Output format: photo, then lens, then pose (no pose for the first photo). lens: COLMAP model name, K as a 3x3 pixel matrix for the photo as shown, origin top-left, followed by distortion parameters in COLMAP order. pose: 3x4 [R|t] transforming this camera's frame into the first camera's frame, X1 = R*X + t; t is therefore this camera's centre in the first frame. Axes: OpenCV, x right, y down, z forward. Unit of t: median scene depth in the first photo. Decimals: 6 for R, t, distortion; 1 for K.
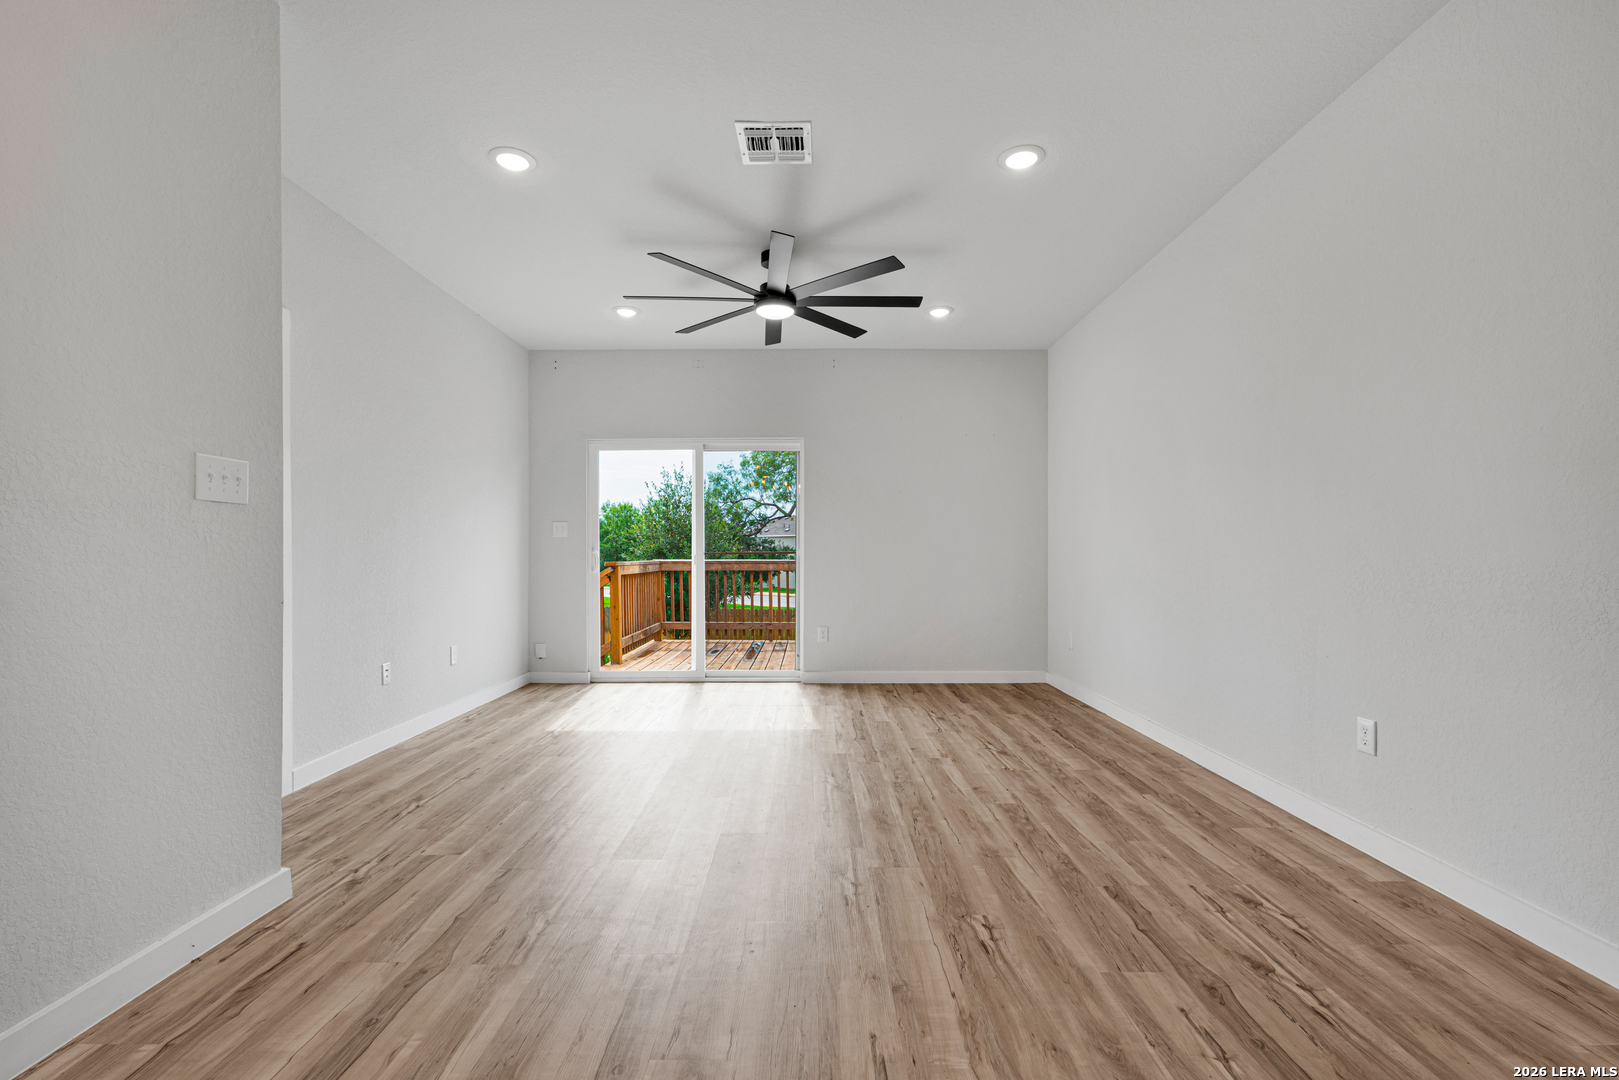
lens RADIAL K [[708.3, 0, 809.5], [0, 708.3, 540.0], [0, 0, 1]] dist [-0.001373, 0.000154]
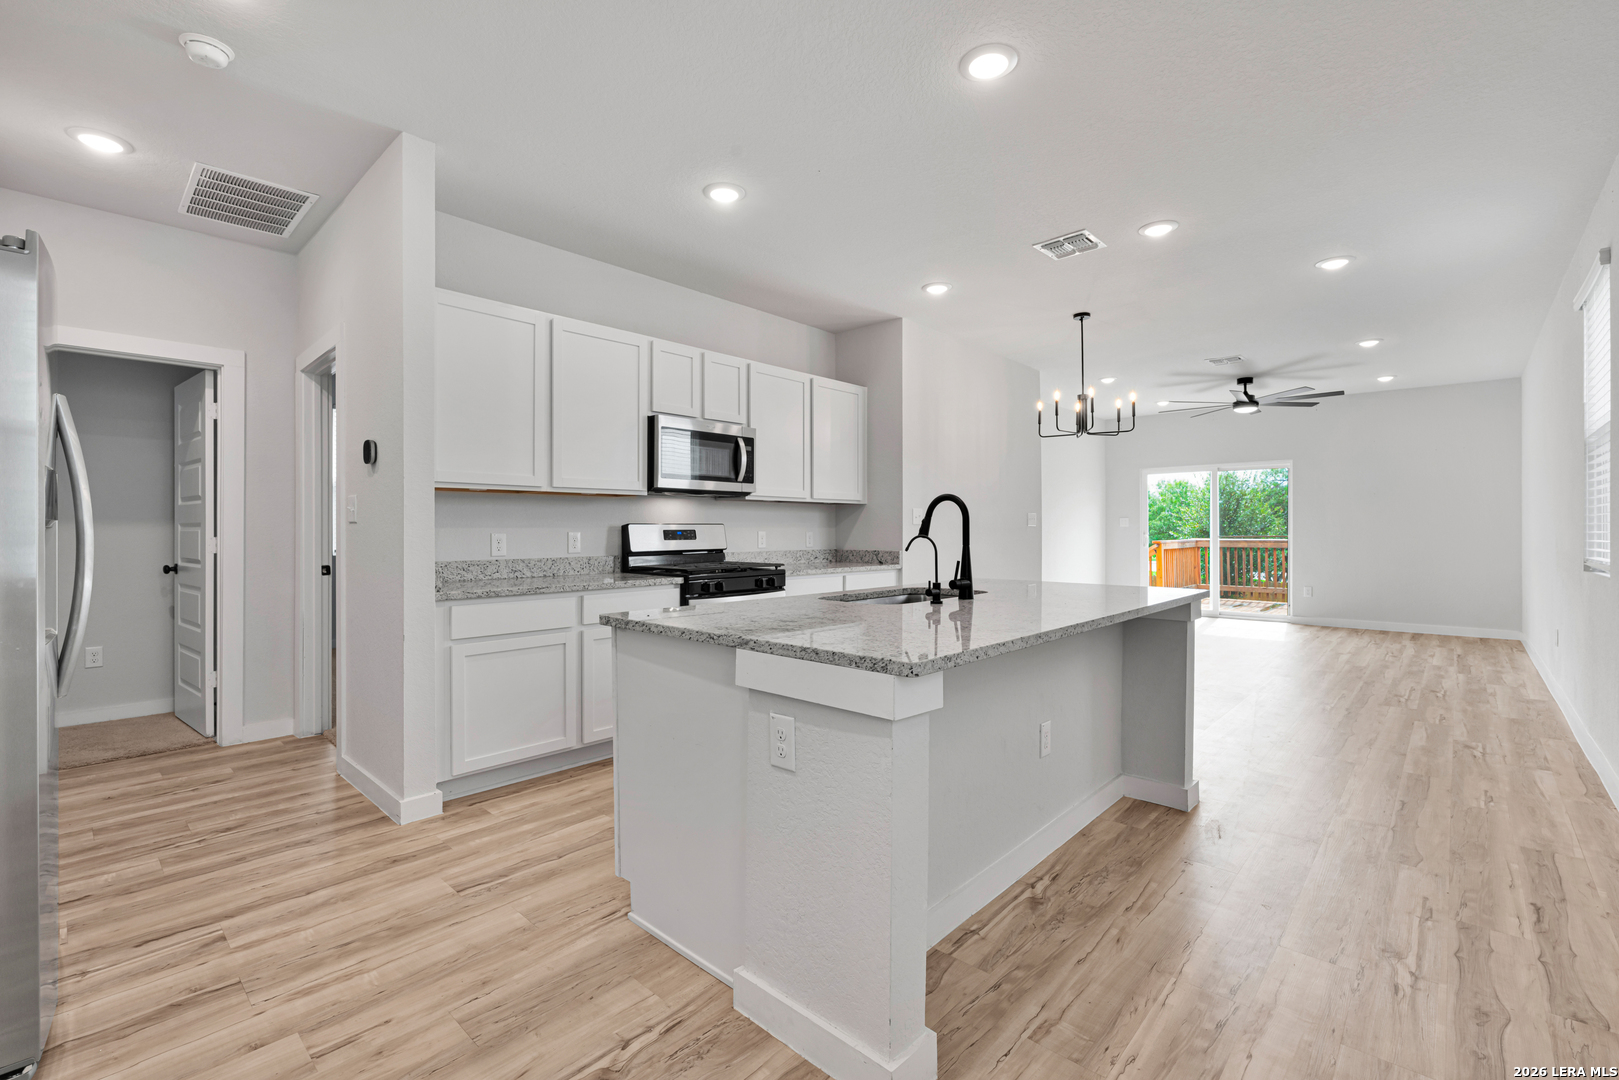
lens RADIAL K [[708.3, 0, 809.5], [0, 708.3, 540.0], [0, 0, 1]] dist [-0.001373, 0.000154]
pose [[0.741763, 0.003990, -0.670651, 0.460343], [0.019259, 0.999443, 0.027248, -0.064548], [0.670386, -0.033128, 0.741273, -1.539869]]
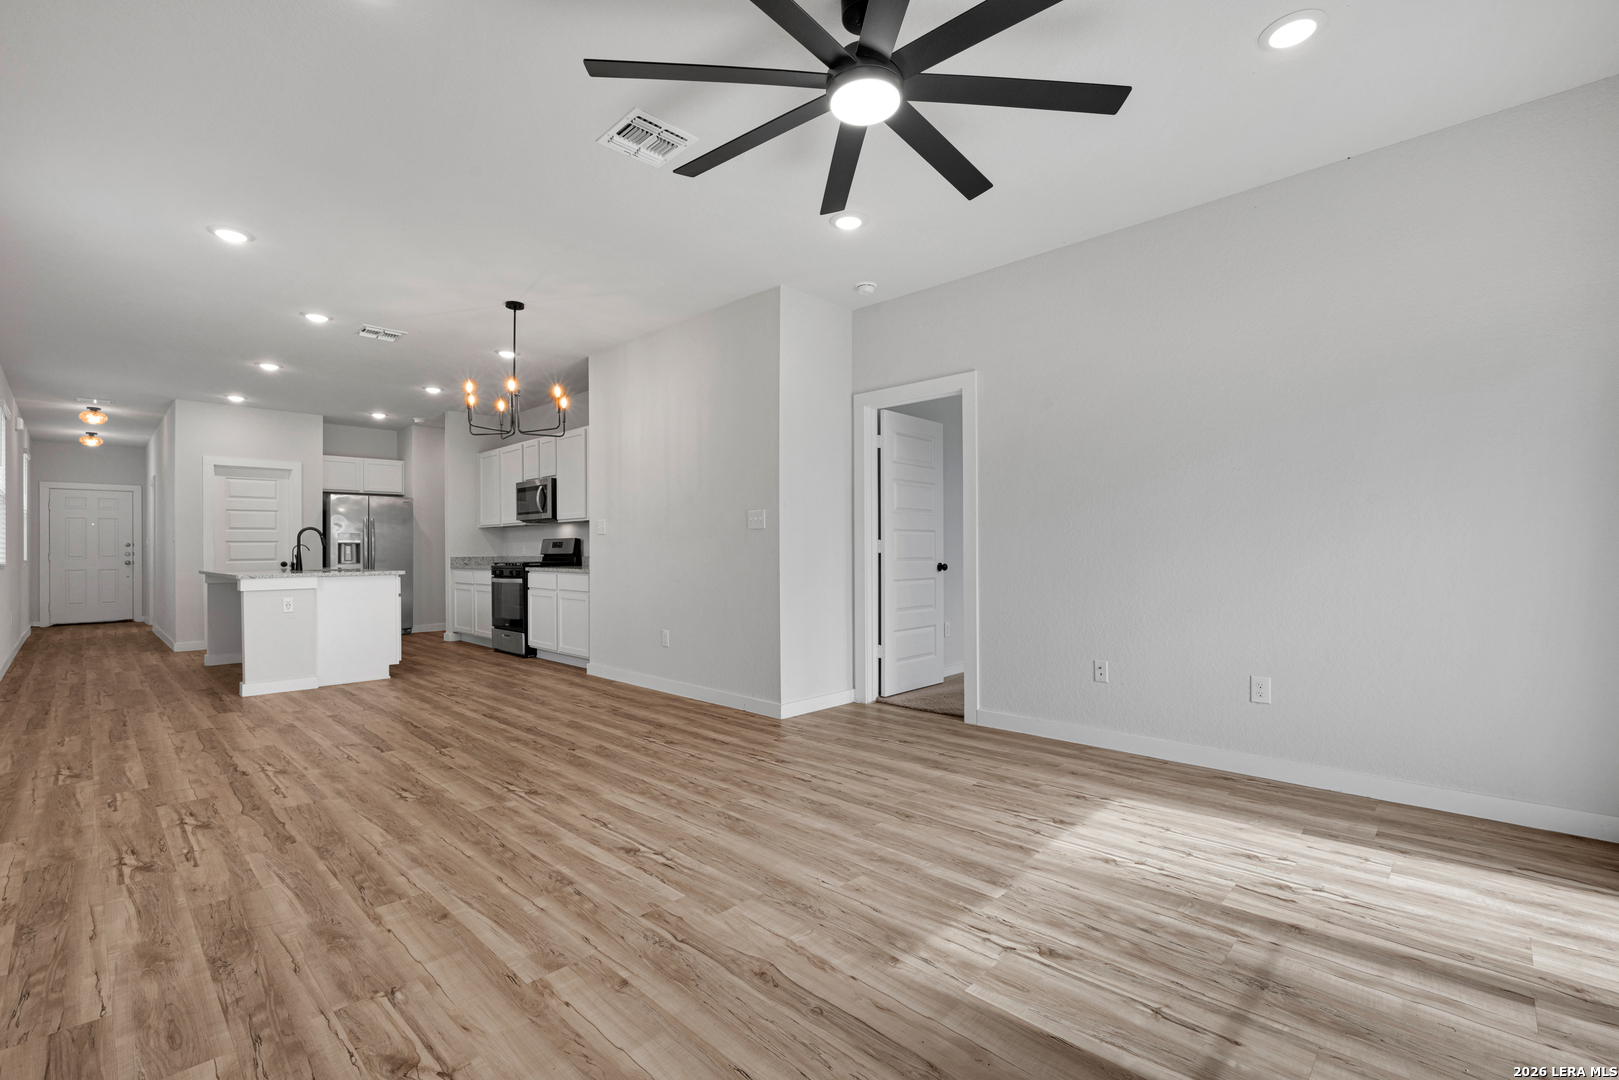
lens RADIAL K [[708.3, 0, 809.5], [0, 708.3, 540.0], [0, 0, 1]] dist [-0.001373, 0.000154]
pose [[-0.690885, -0.007065, -0.722930, 0.496220], [0.022077, 0.999280, -0.030864, 0.037507], [0.722627, -0.037283, -0.690232, 1.780250]]
